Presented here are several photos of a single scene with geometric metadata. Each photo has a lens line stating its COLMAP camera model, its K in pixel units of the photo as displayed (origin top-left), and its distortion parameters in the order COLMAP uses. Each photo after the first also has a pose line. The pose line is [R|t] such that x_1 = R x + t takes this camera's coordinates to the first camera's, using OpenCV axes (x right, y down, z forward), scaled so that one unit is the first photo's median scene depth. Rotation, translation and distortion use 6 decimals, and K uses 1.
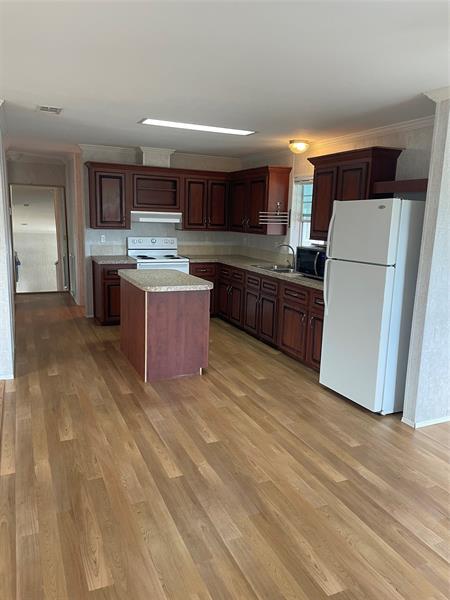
lens RADIAL K [[446.7, 0, 225.0], [0, 446.7, 300.0], [0, 0, 1]] dist [0.120691, -0.167050]
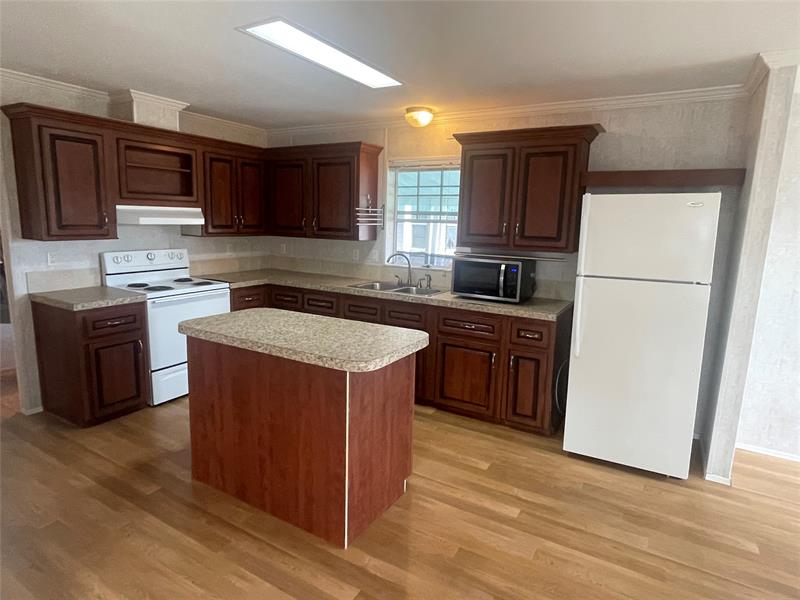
lens RADIAL K [[466.1, 0, 400.0], [0, 466.1, 300.0], [0, 0, 1]] dist [-0.001484, -0.000515]
pose [[0.821217, -0.105445, 0.560788, -0.270077], [0.103668, 0.993993, 0.035089, -0.072173], [-0.561119, 0.029320, 0.827215, 0.367481]]
